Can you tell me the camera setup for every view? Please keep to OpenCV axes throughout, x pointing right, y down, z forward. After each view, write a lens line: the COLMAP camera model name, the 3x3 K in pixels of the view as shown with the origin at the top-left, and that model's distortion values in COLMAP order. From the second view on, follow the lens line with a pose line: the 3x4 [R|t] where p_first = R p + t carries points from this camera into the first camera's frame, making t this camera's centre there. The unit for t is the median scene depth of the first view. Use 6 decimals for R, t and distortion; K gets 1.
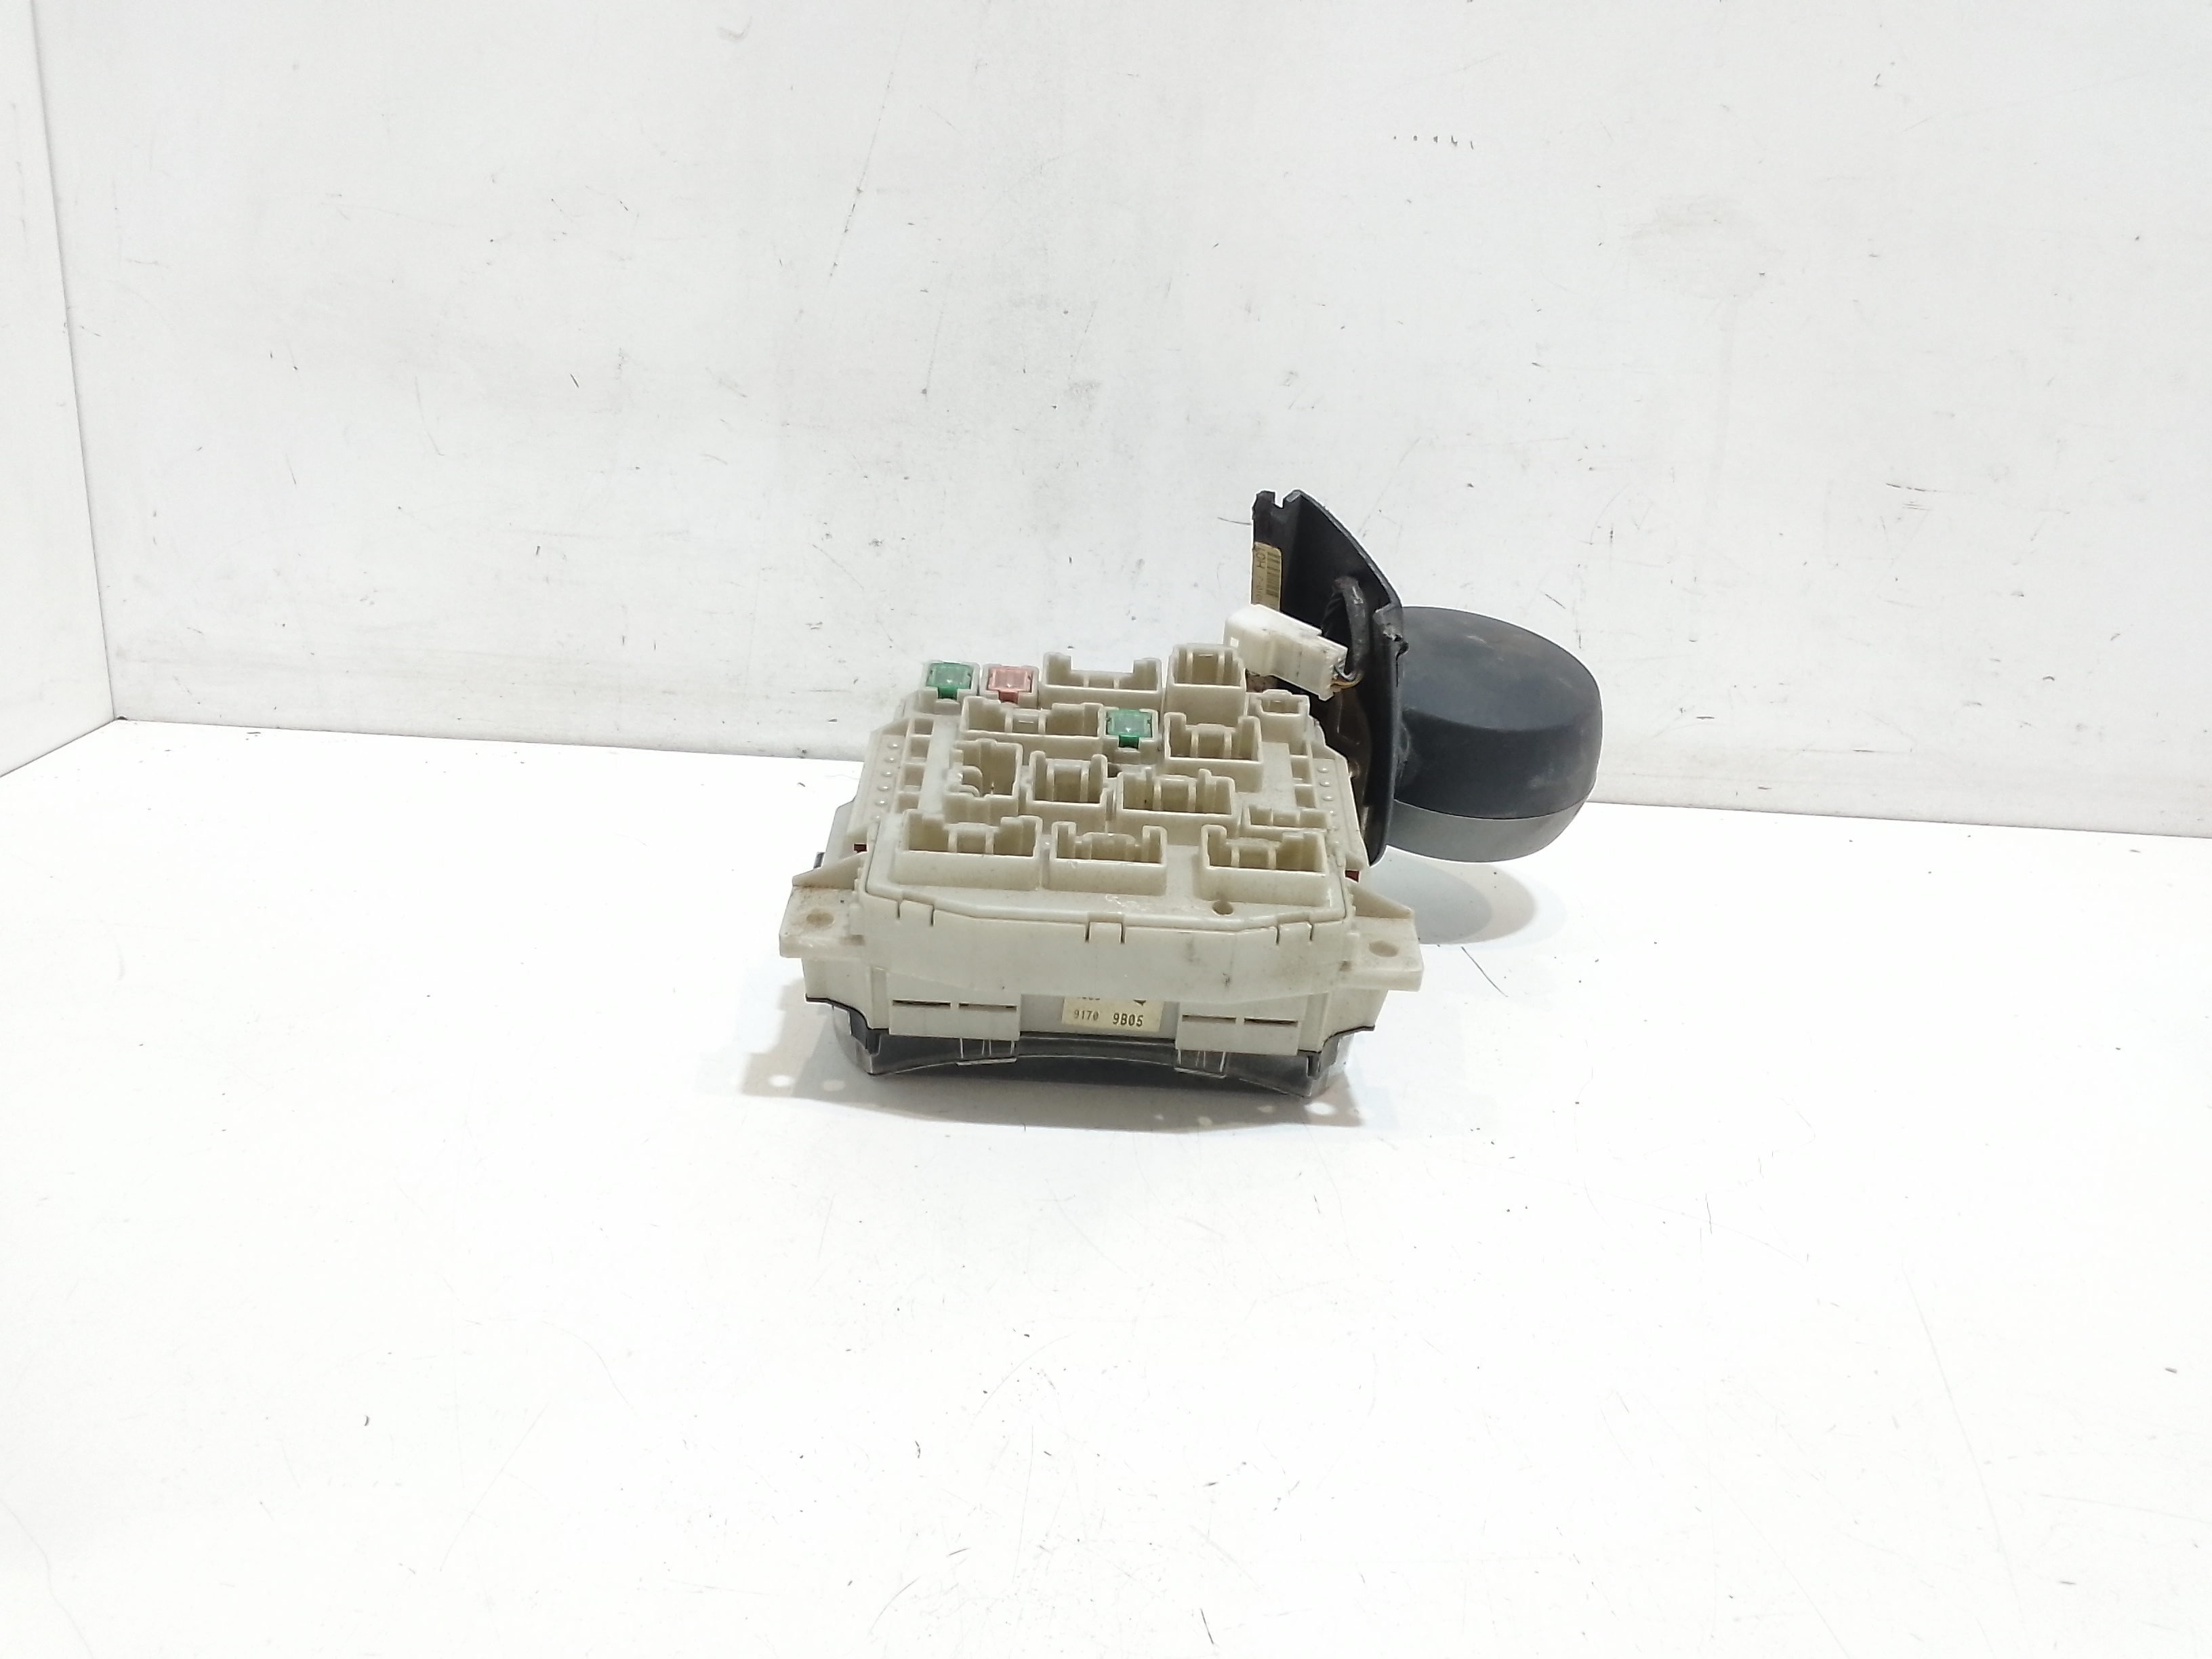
lens RADIAL K [[1682.7, 0, 1105.0], [0, 1682.7, 811.4], [0, 0, 1]] dist [0.065847, -0.096336]
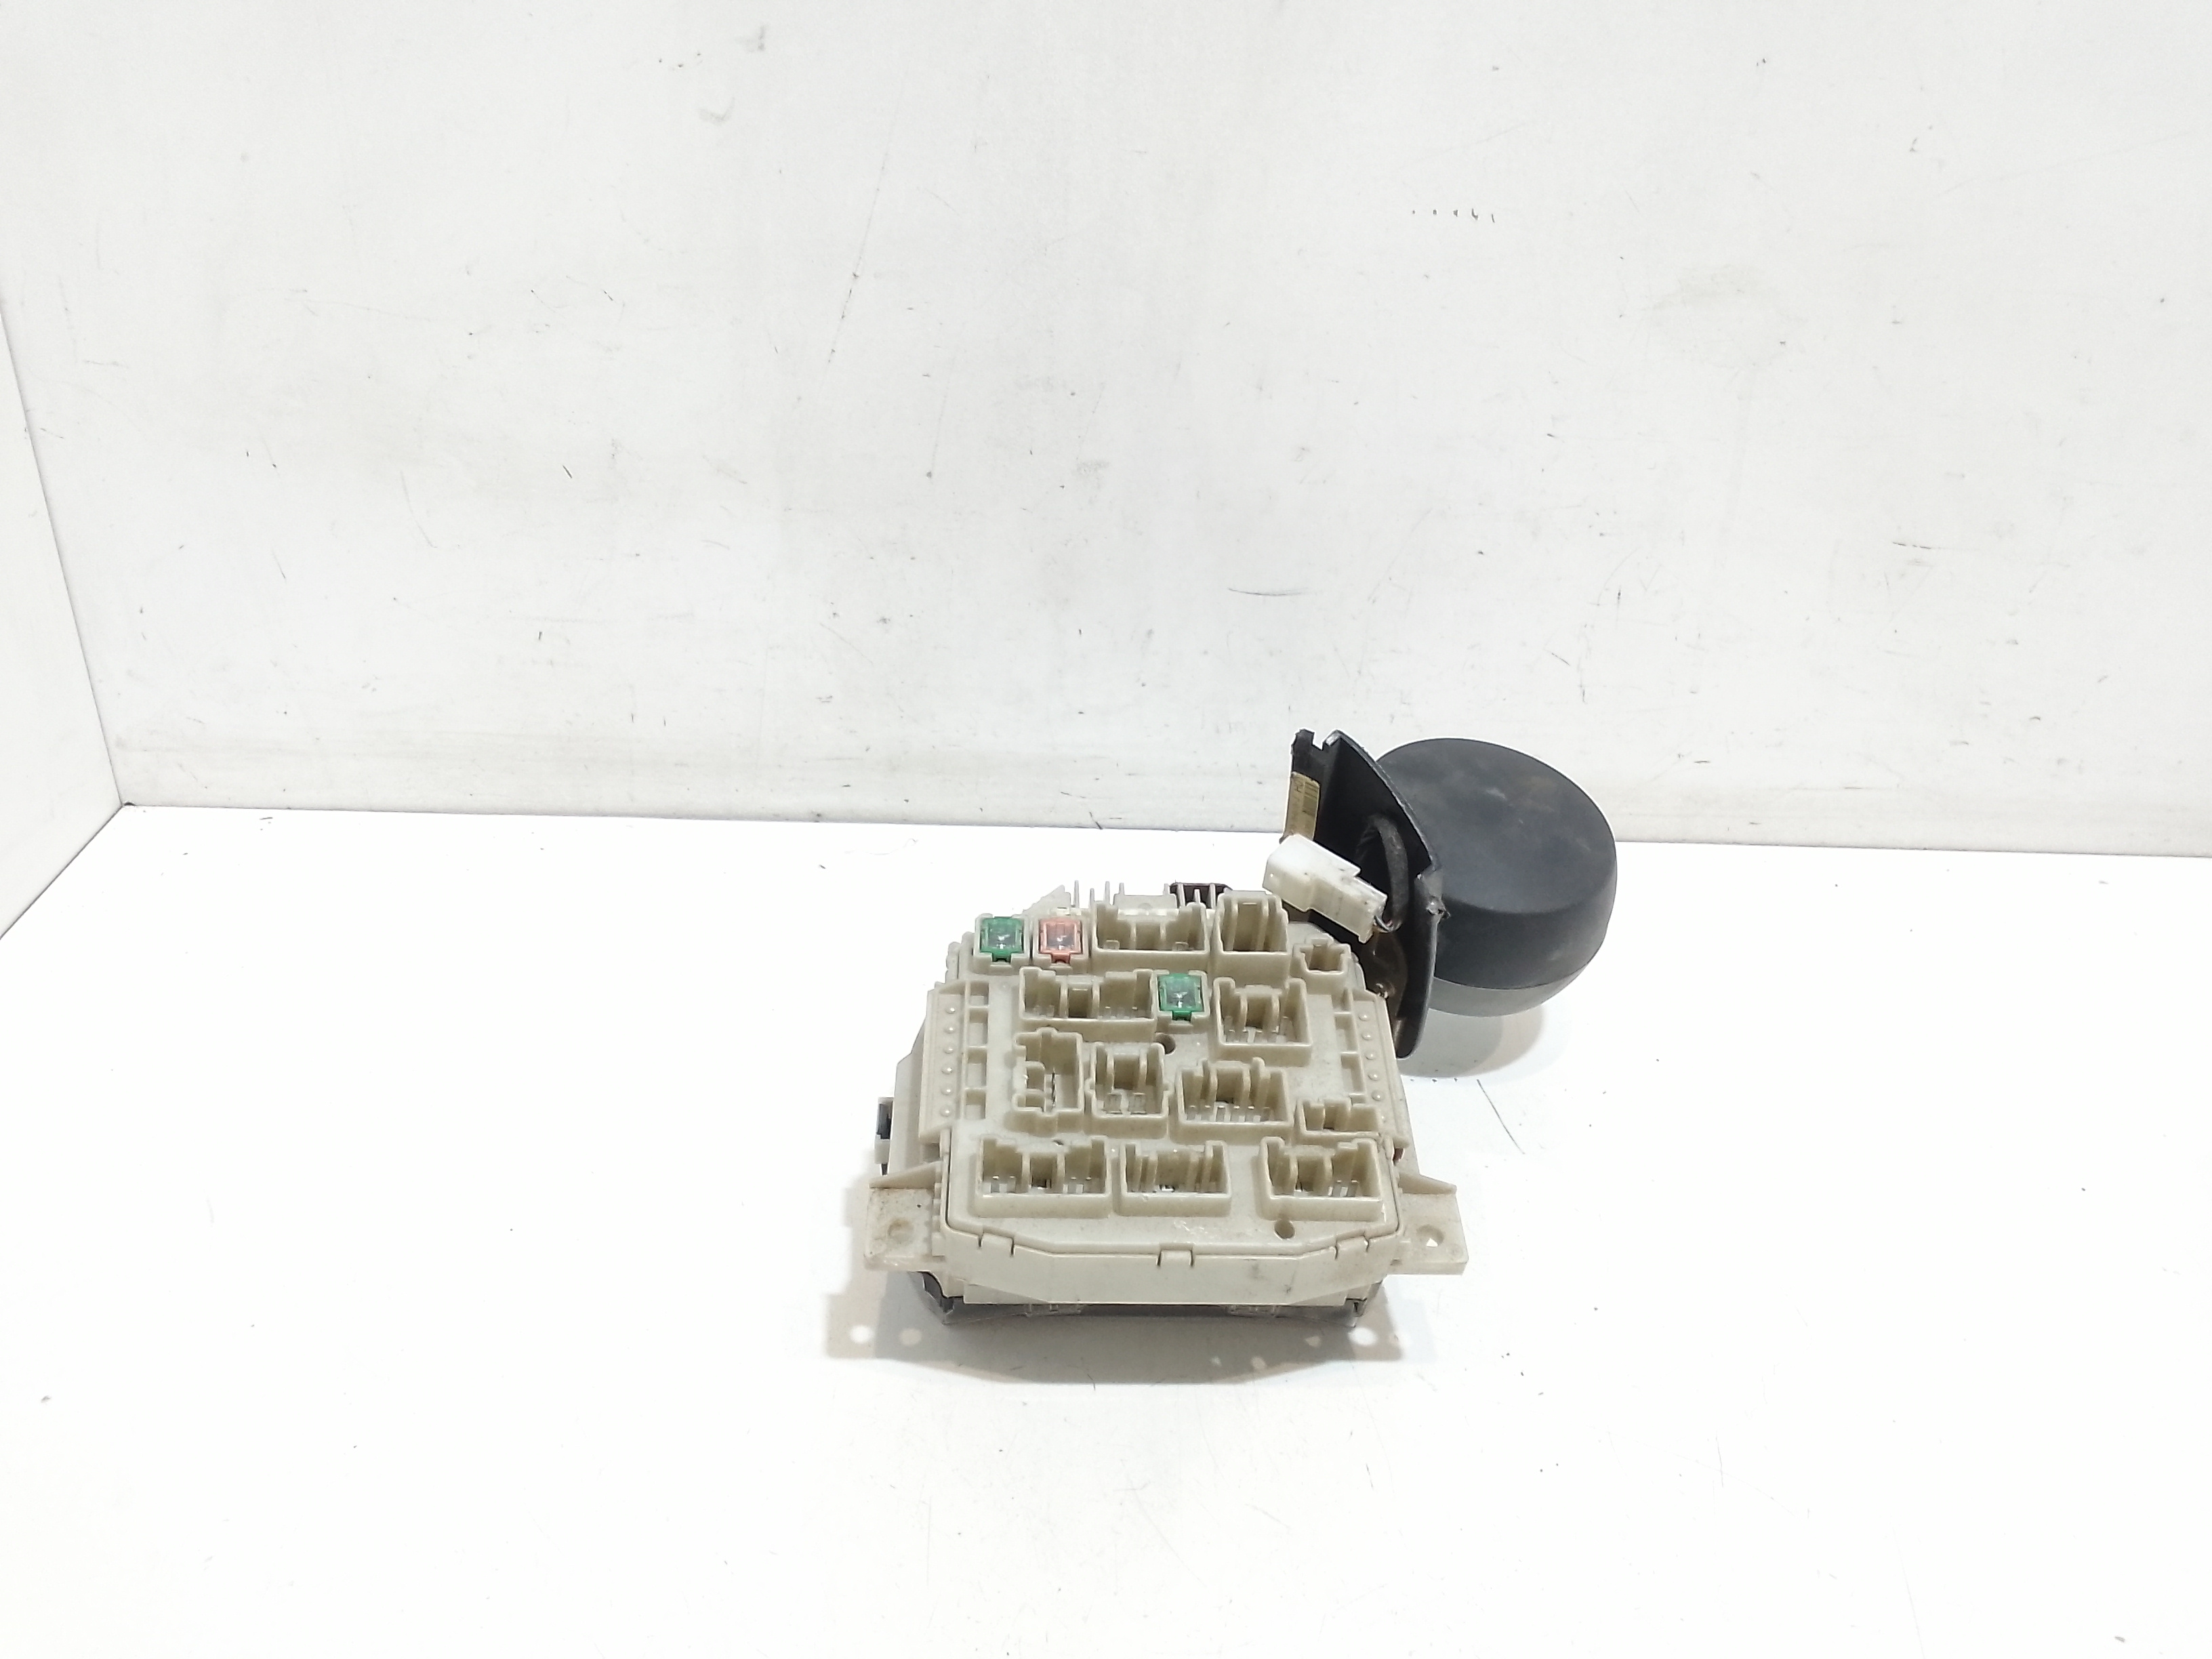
lens RADIAL K [[1682.7, 0, 1107.8], [0, 1682.7, 823.0], [0, 0, 1]] dist [0.065847, -0.096336]
pose [[0.999178, -0.026358, 0.030792, -0.039170], [0.020307, 0.982998, 0.182491, -0.227084], [-0.035078, -0.181715, 0.982725, 0.000446]]
